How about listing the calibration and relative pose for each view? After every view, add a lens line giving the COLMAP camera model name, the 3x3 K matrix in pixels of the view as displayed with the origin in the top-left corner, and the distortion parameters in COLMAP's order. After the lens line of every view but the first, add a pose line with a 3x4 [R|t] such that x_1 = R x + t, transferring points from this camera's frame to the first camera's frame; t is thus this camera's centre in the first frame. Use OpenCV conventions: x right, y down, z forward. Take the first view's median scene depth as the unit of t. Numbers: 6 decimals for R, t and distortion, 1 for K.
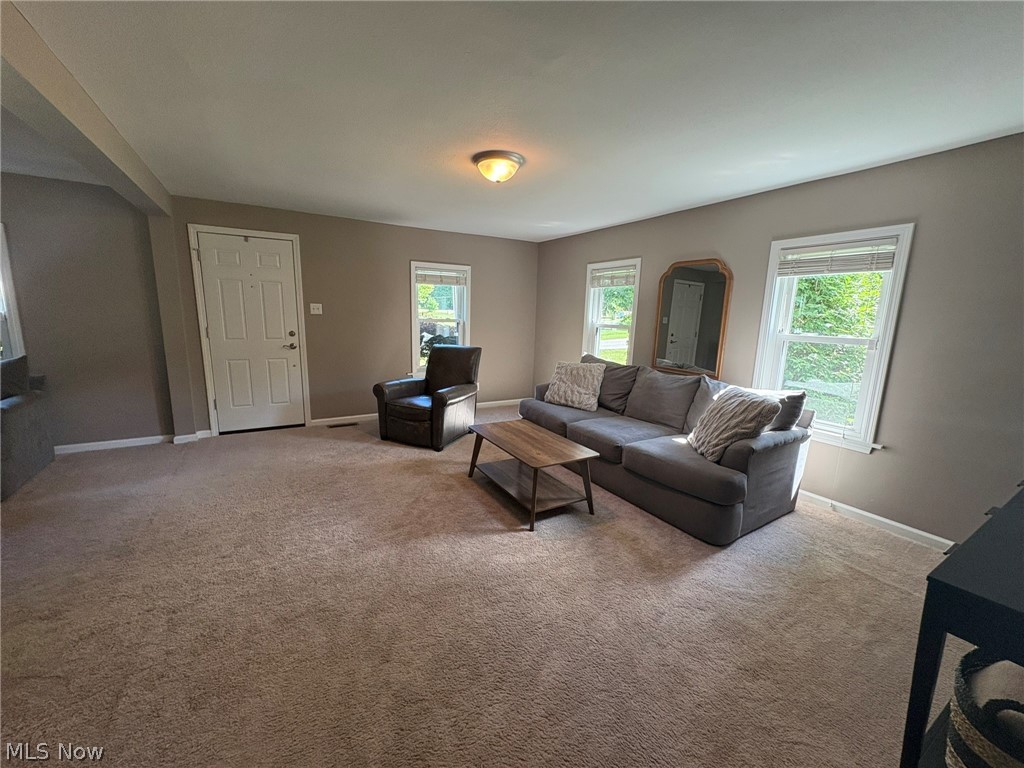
lens RADIAL K [[410.1, 0, 512.2], [0, 410.1, 380.3], [0, 0, 1]] dist [-0.001957, 0.000723]
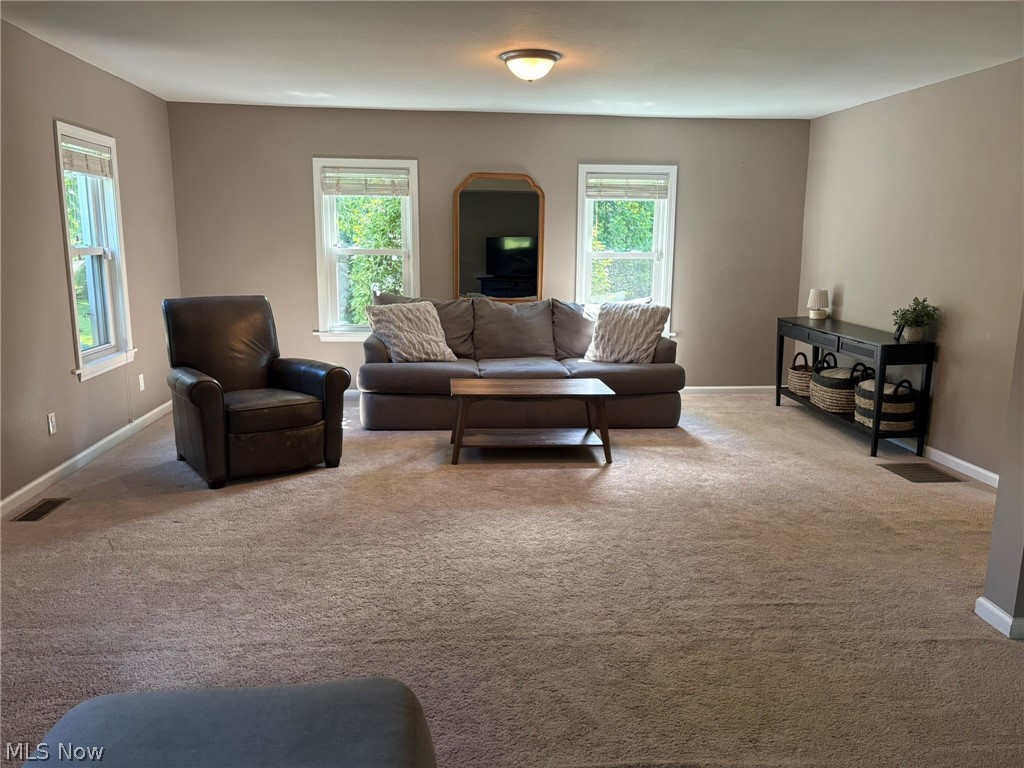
lens RADIAL K [[775.4, 0, 513.1], [0, 775.4, 387.5], [0, 0, 1]] dist [0.037345, -0.039950]
pose [[0.425258, -0.187696, 0.885396, -1.239298], [0.147856, 0.979525, 0.136636, -0.069980], [-0.892913, 0.072805, 0.444303, 0.284689]]
